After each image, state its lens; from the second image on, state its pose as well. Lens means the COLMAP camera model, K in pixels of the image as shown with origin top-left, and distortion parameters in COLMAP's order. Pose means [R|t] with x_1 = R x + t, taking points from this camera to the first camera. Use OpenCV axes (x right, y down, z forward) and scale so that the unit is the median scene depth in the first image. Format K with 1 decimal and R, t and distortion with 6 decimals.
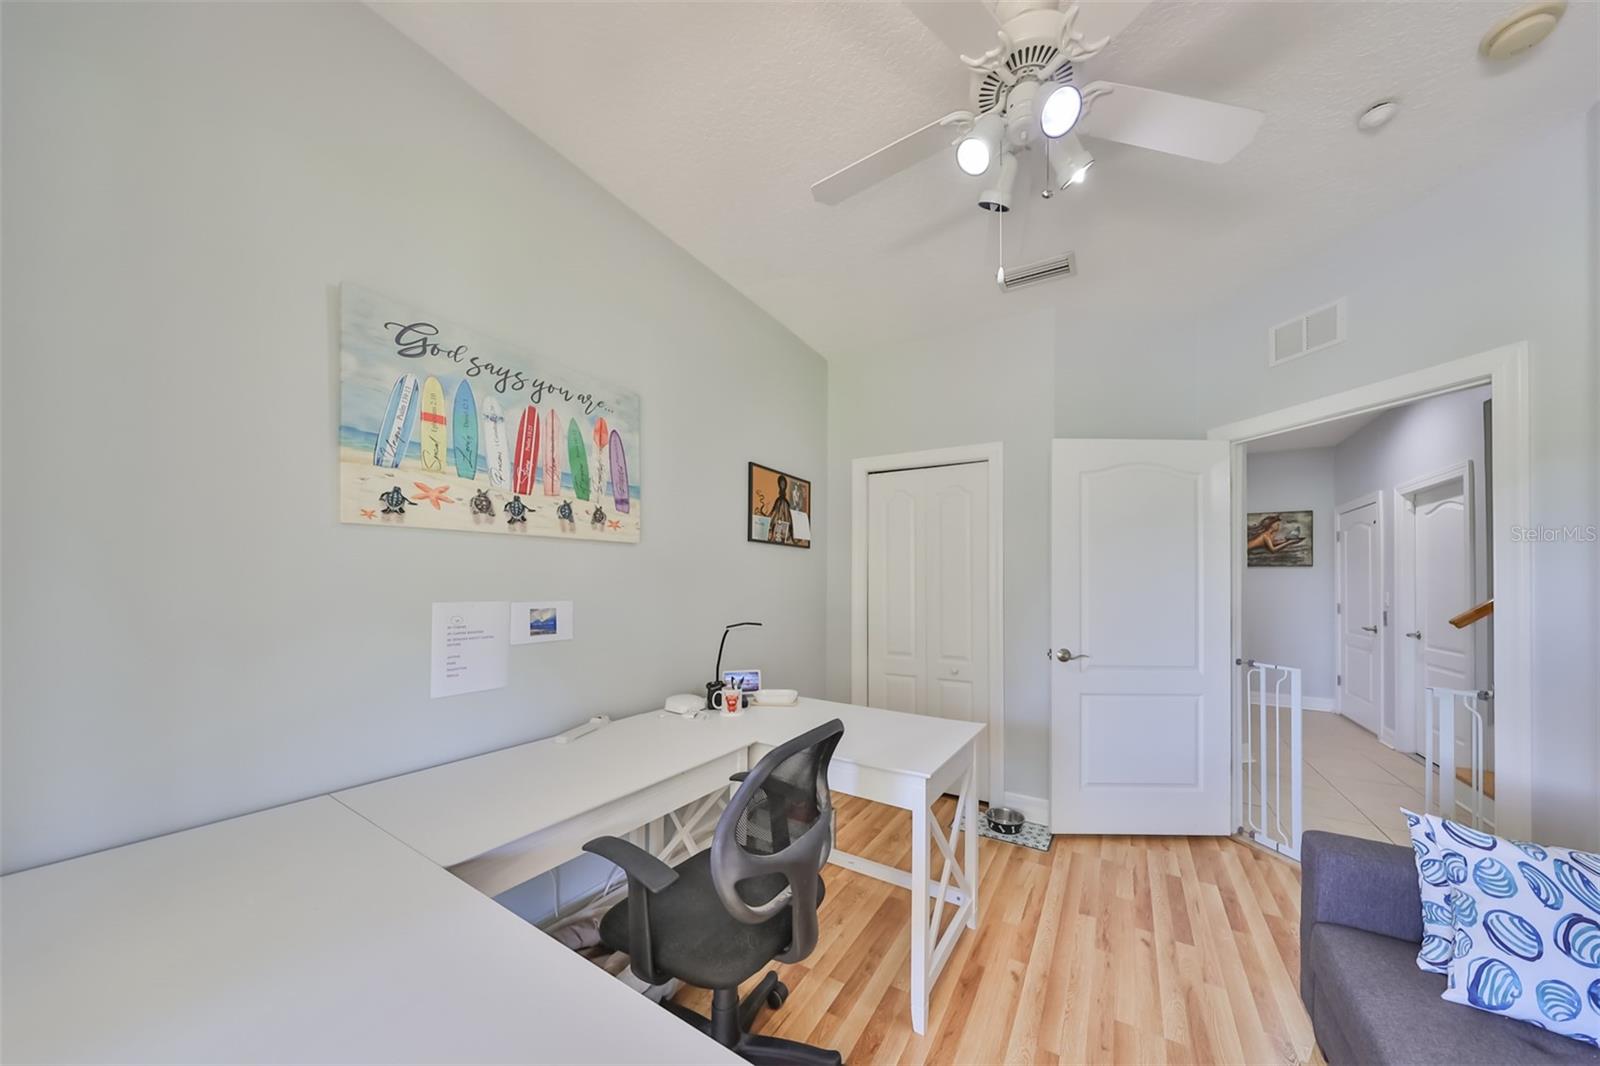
lens RADIAL K [[515.0, 0, 795.8], [0, 515.0, 576.2], [0, 0, 1]] dist [-0.000011, -0.000003]
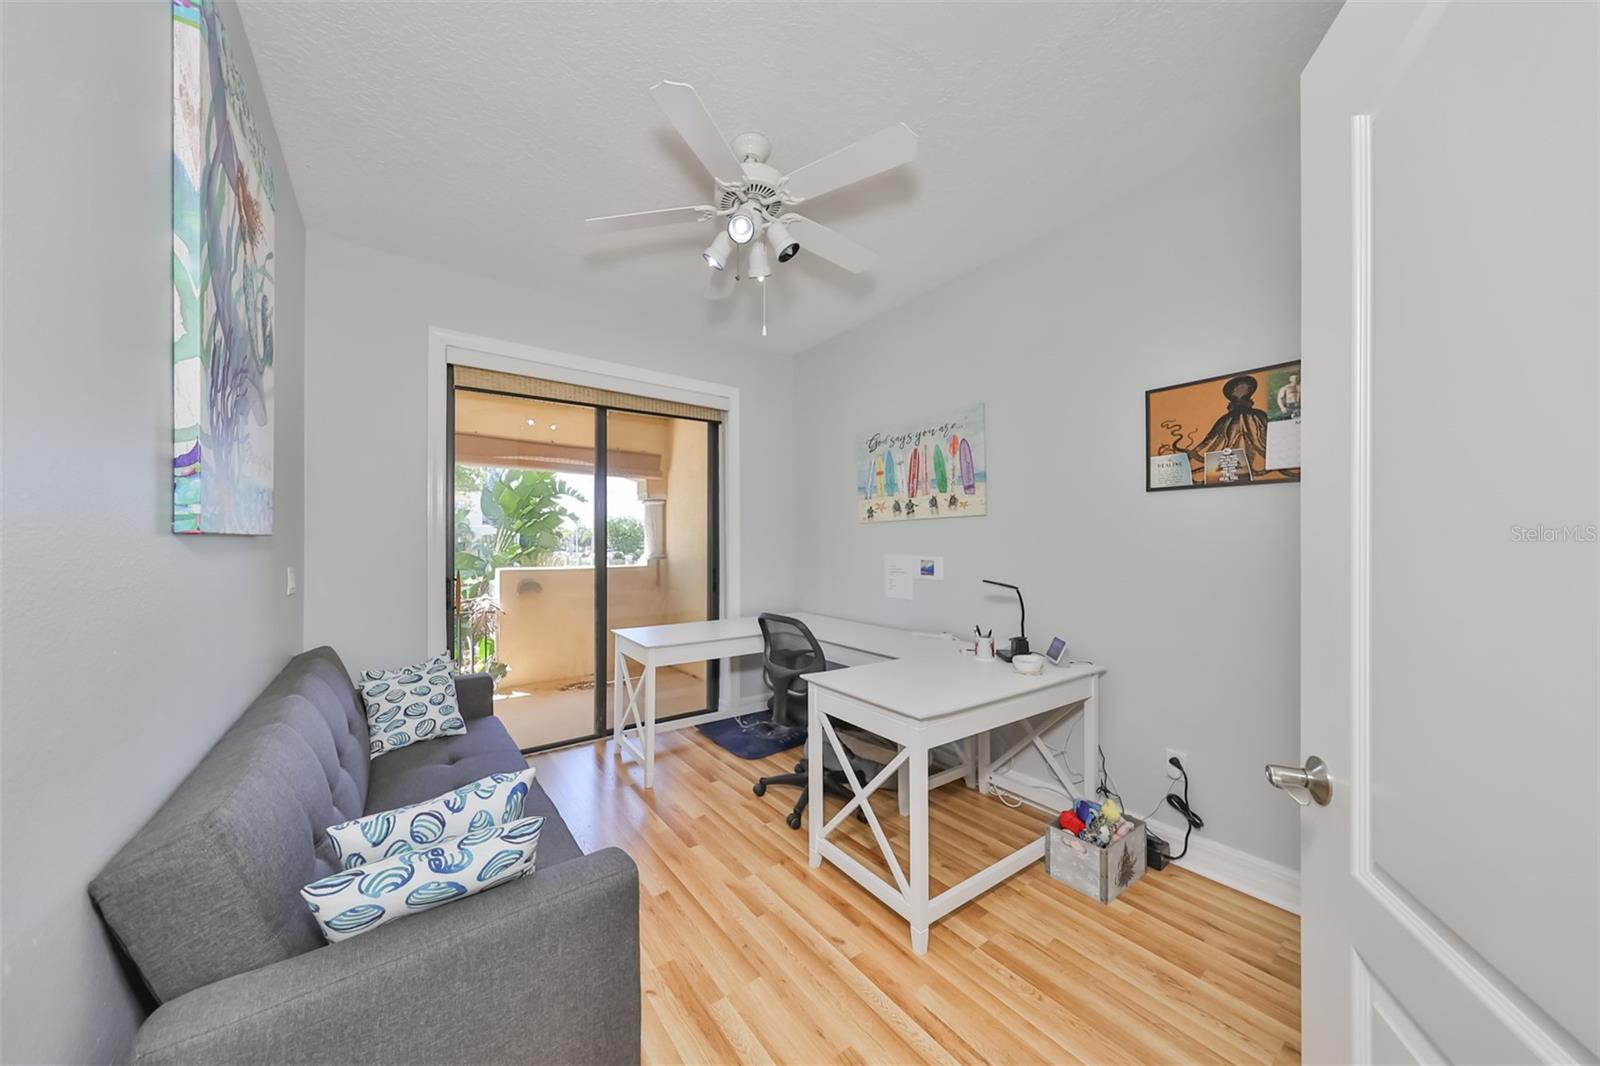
lens RADIAL K [[516.8, 0, 798.9], [0, 516.8, 537.5], [0, 0, 1]] dist [0.001579, 0.000015]
pose [[-0.337356, -0.021910, -0.941122, 1.272258], [0.009423, 0.999600, -0.026649, 0.028422], [0.941330, -0.017859, -0.337014, 1.159922]]
